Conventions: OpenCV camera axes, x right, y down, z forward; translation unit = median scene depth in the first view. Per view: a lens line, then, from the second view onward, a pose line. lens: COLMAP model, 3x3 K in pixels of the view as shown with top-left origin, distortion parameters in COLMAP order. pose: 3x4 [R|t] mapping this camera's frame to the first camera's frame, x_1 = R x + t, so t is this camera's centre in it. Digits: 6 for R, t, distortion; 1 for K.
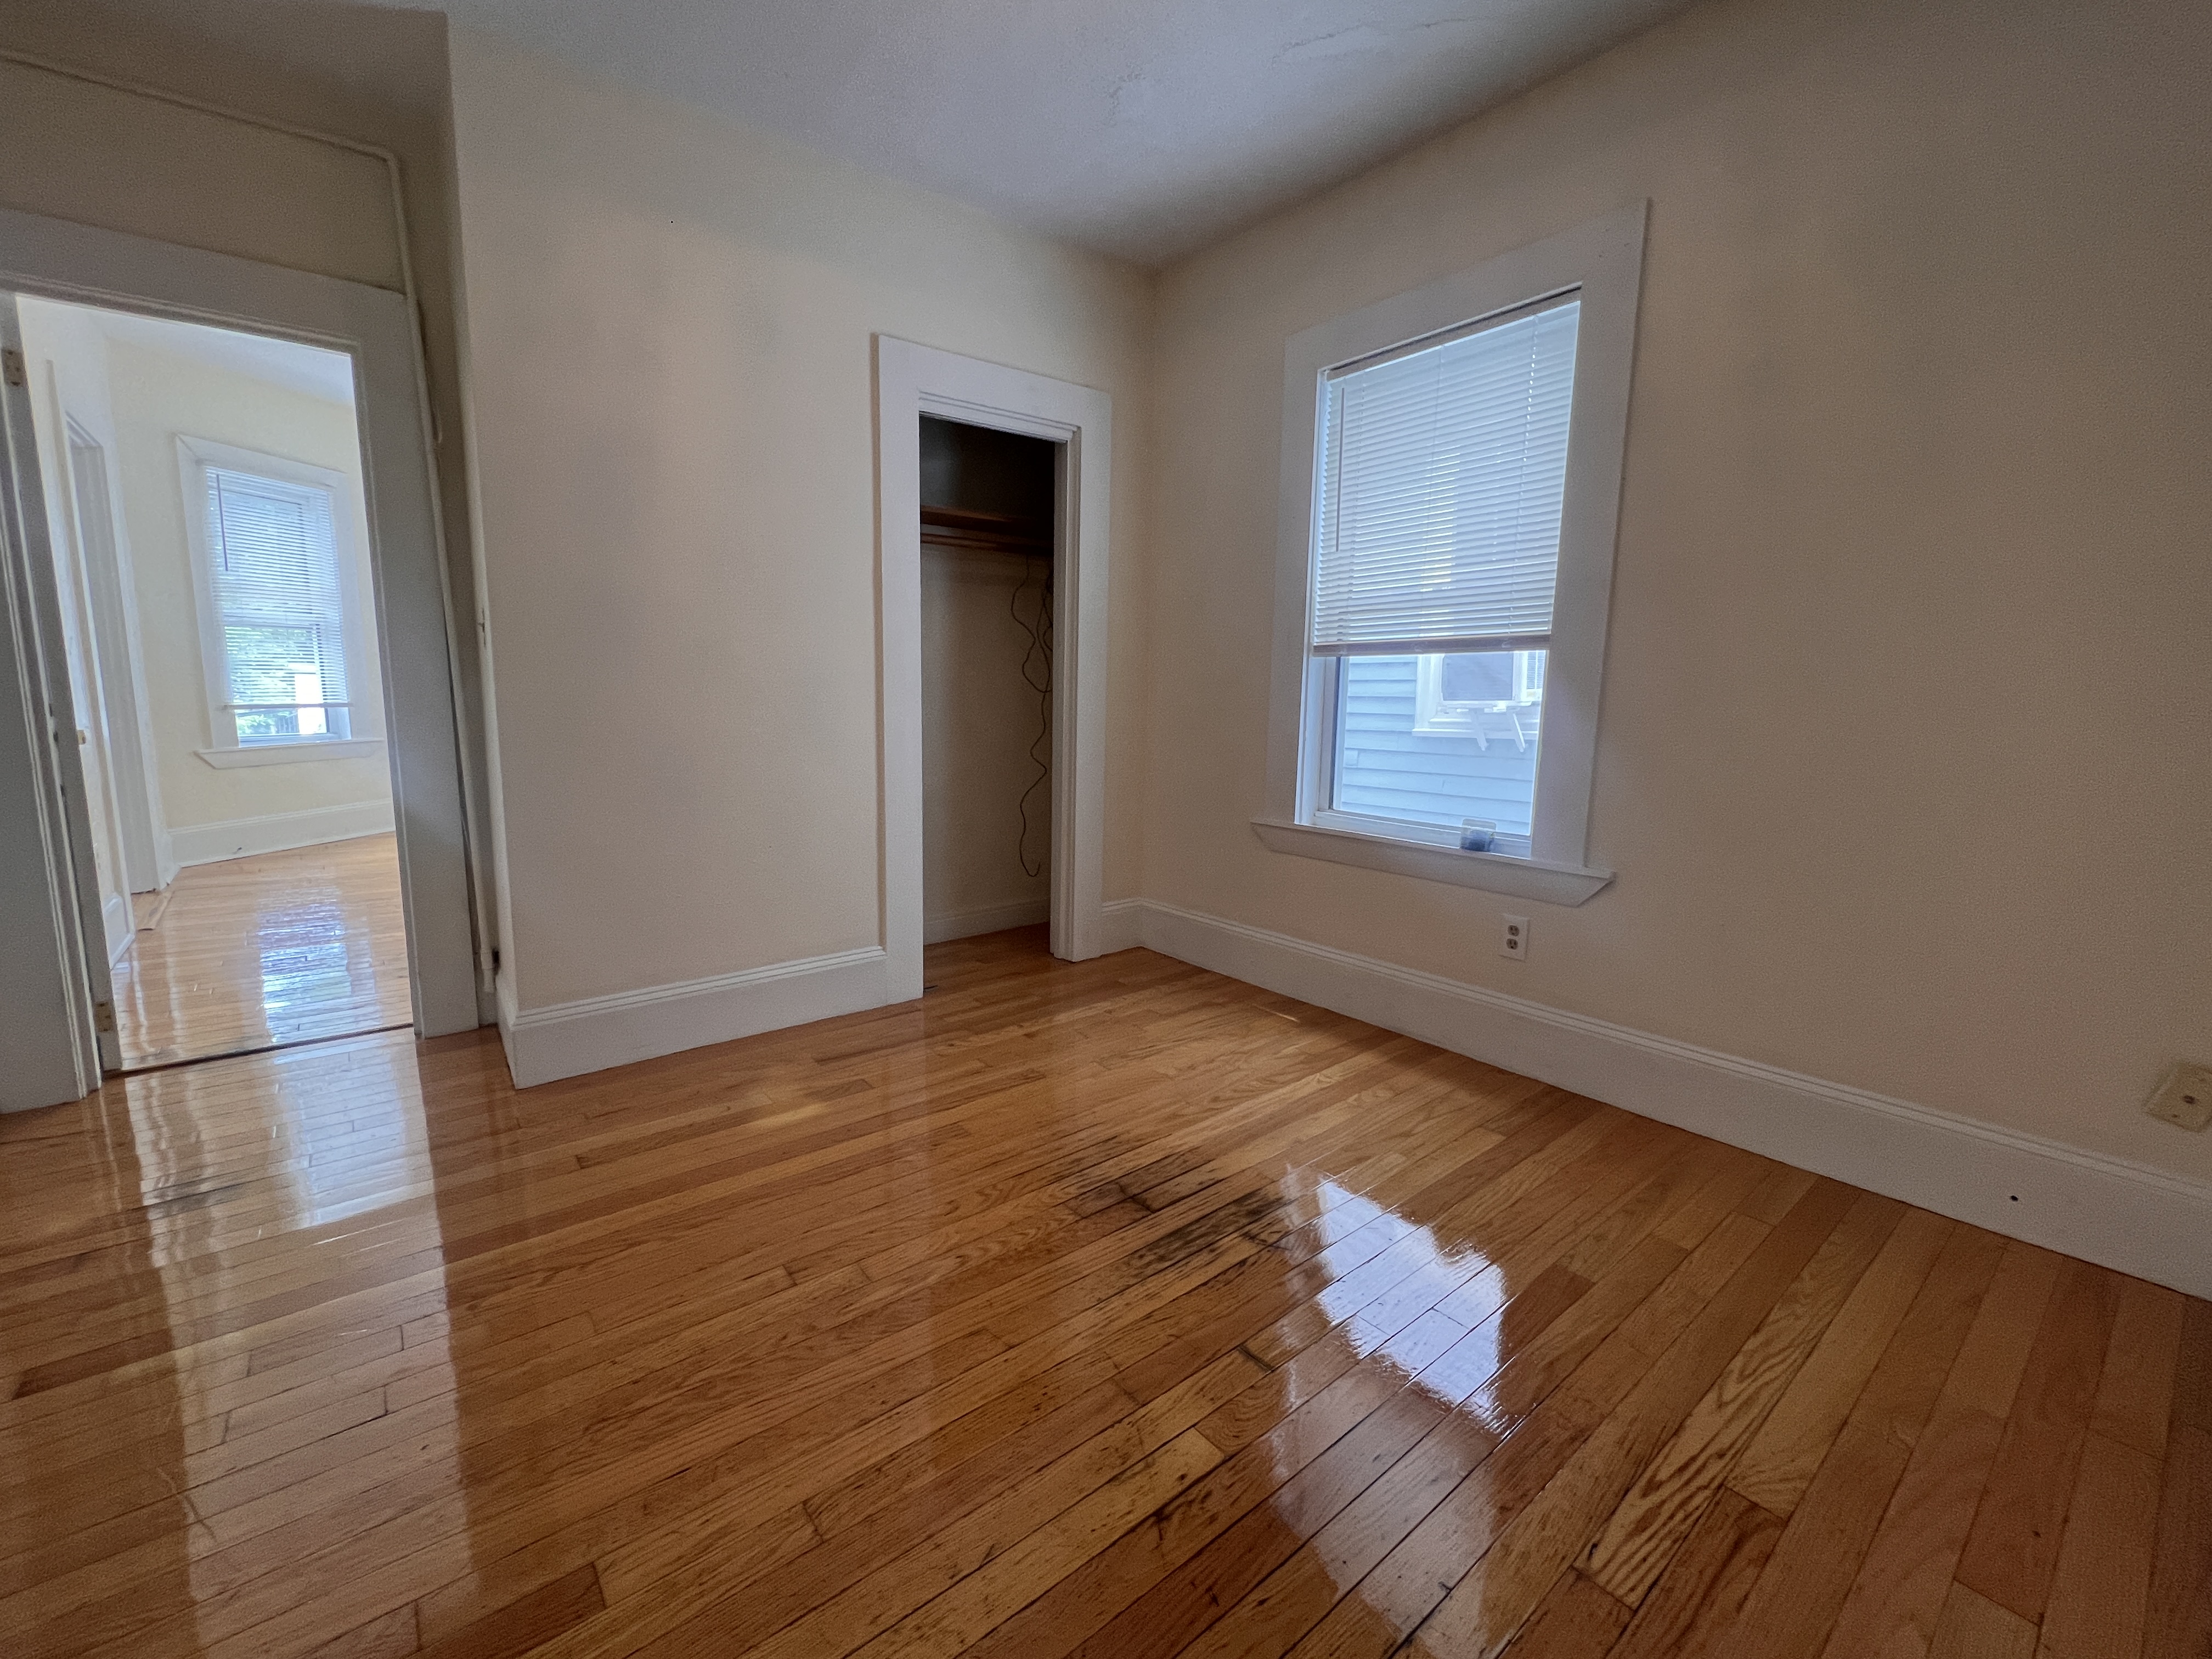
lens RADIAL K [[927.8, 0, 1108.5], [0, 927.8, 824.3], [0, 0, 1]] dist [-0.004284, 0.001375]
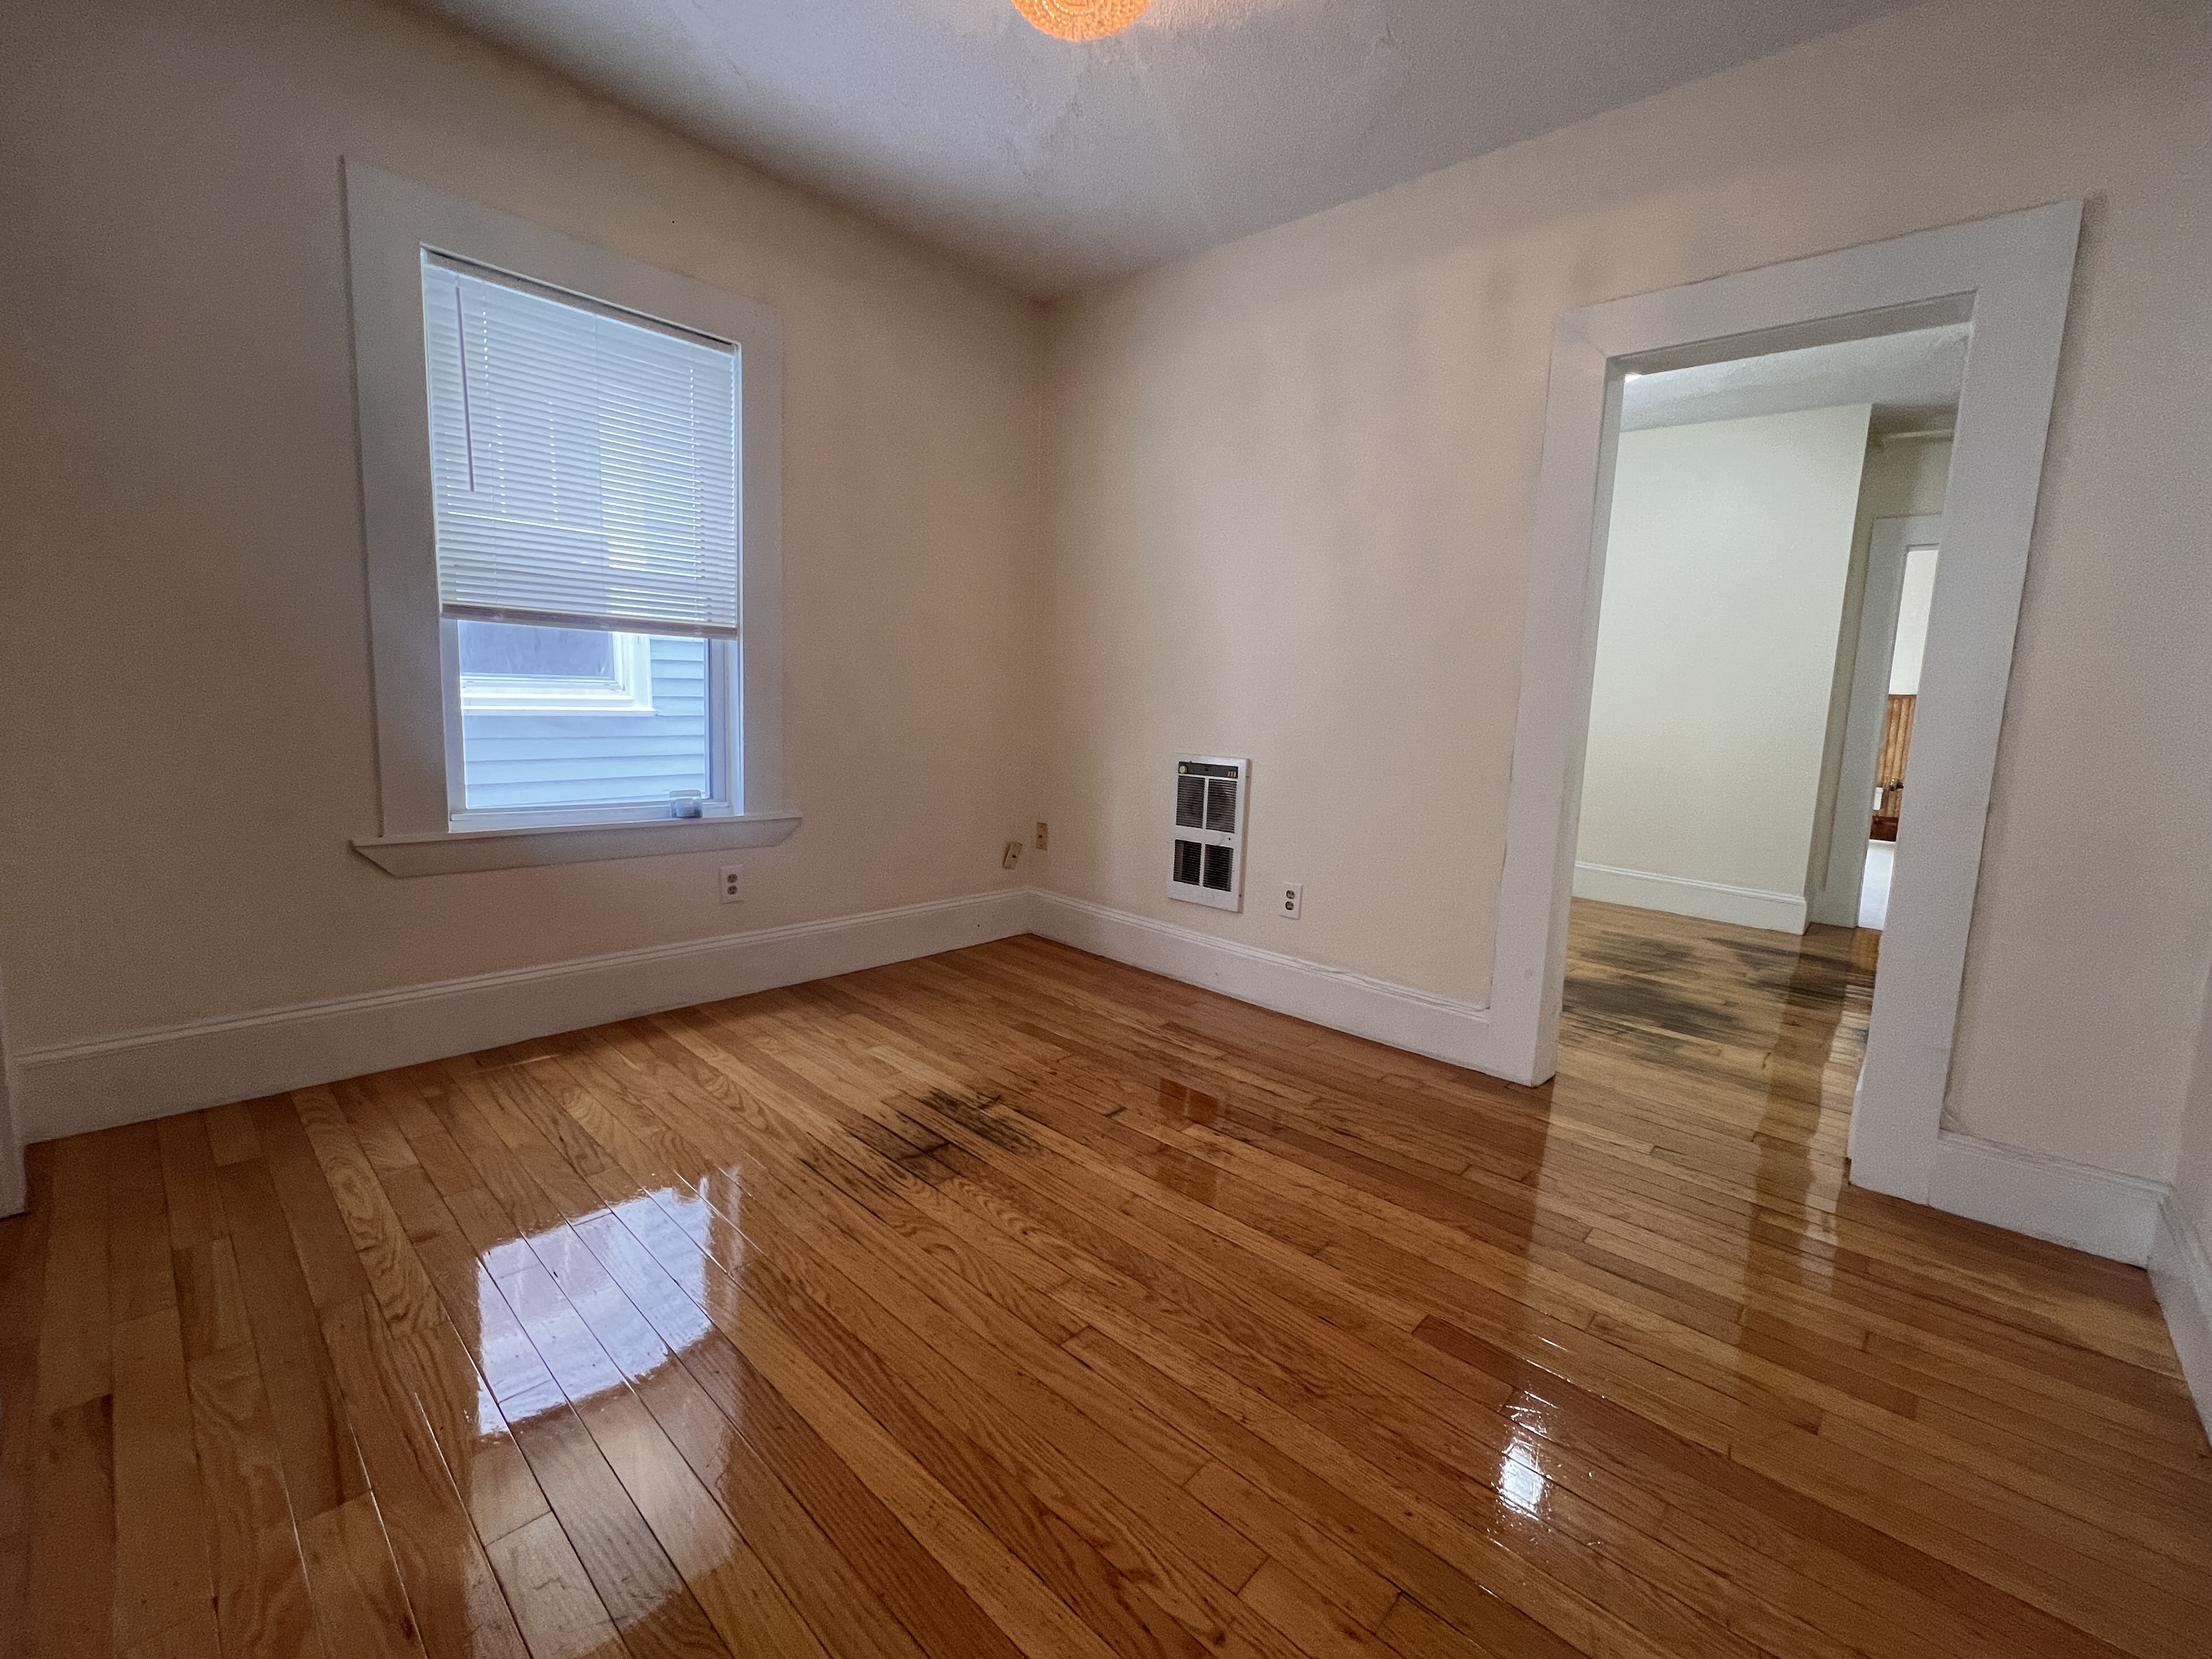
lens RADIAL K [[927.8, 0, 1097.2], [0, 927.8, 815.2], [0, 0, 1]] dist [-0.004284, 0.001375]
pose [[-0.150740, -0.133922, 0.979460, -0.909922], [0.097357, 0.983954, 0.149520, -0.111693], [-0.983768, 0.117896, -0.135283, 0.816526]]
